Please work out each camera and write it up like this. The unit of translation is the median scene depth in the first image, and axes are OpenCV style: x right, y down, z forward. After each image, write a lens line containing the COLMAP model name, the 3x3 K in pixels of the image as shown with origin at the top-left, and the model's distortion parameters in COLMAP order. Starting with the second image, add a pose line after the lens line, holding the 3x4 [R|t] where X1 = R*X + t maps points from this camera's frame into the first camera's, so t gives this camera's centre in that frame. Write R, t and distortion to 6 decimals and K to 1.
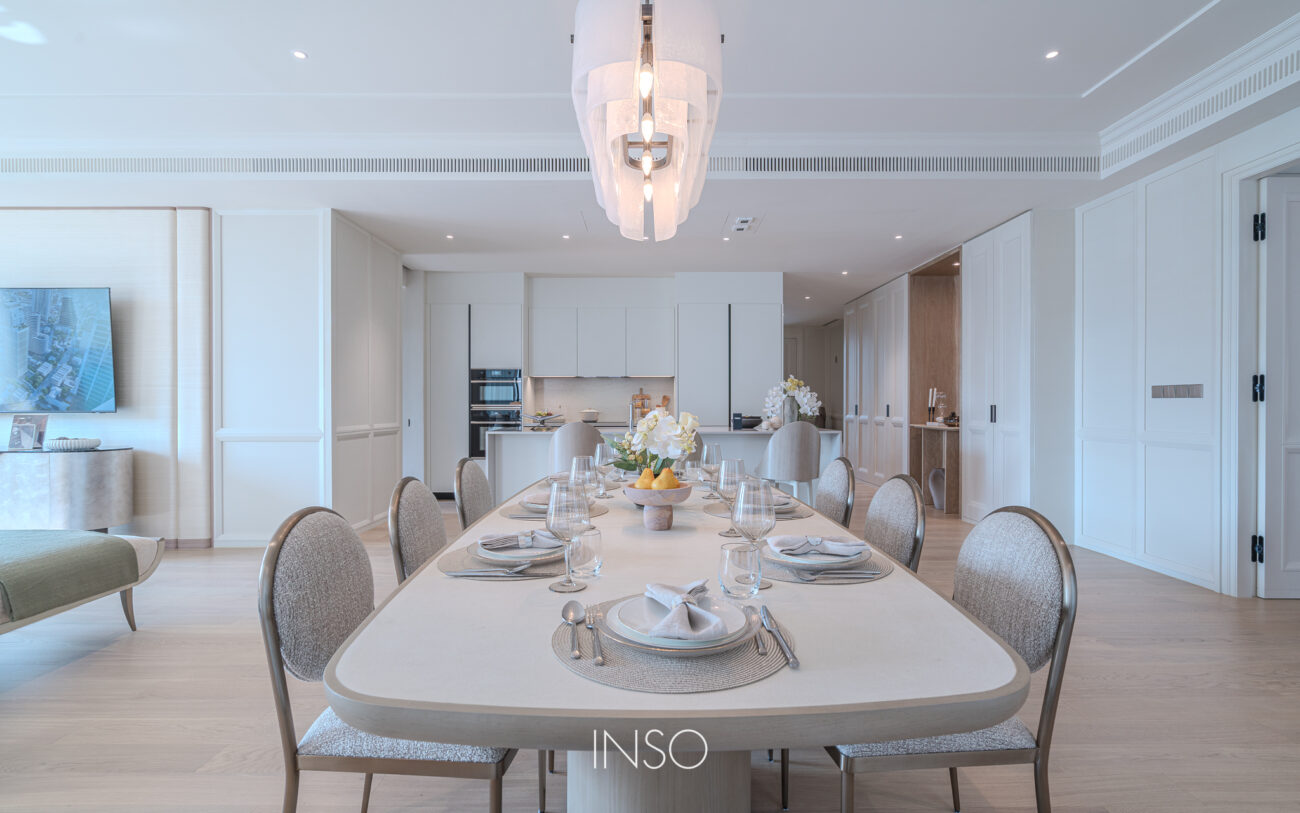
lens RADIAL K [[577.8, 0, 648.3], [0, 577.8, 405.6], [0, 0, 1]] dist [-0.006792, 0.001289]
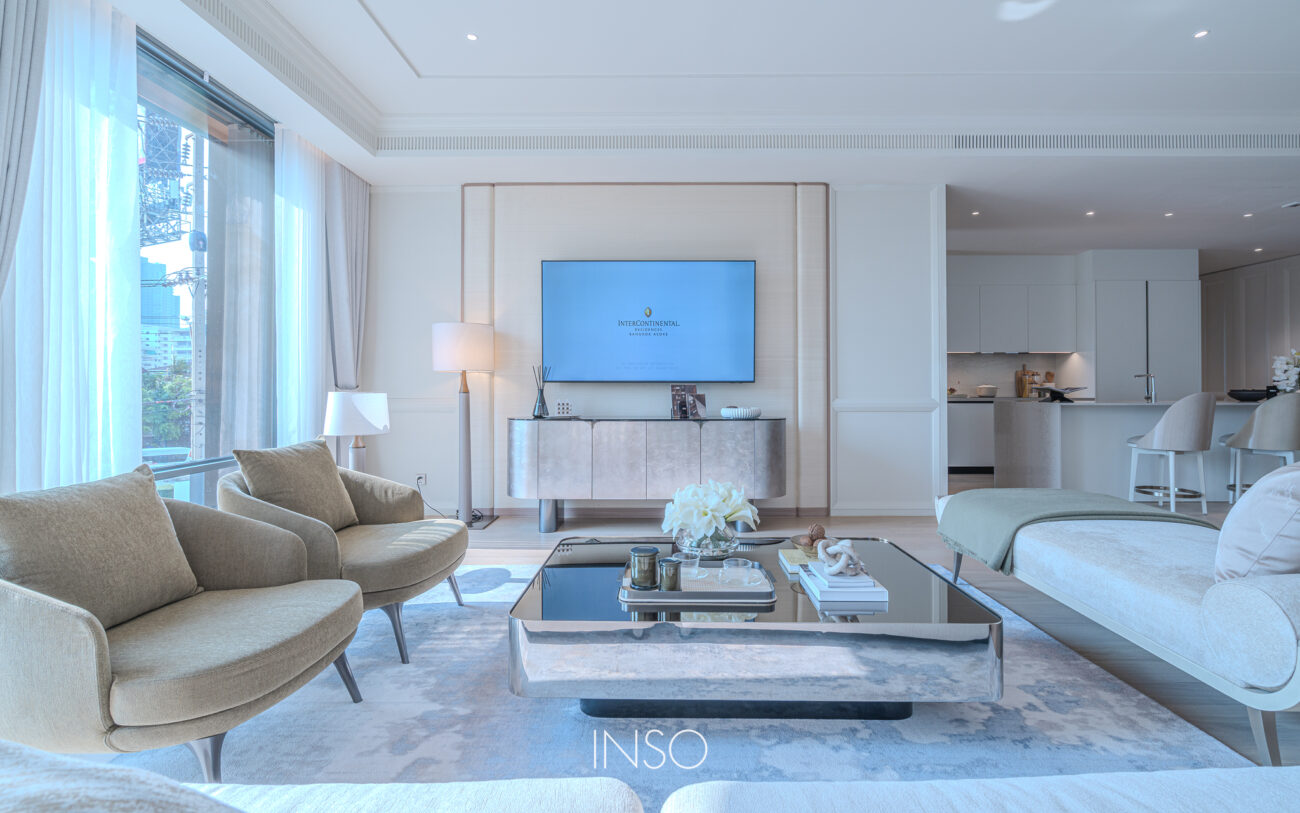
lens RADIAL K [[577.8, 0, 651.6], [0, 577.8, 377.6], [0, 0, 1]] dist [-0.006792, 0.001289]
pose [[0.999483, 0.009753, -0.030625, -1.041761], [-0.010038, 0.999908, -0.009165, 0.014059], [0.030533, 0.009467, 0.999489, -0.031455]]
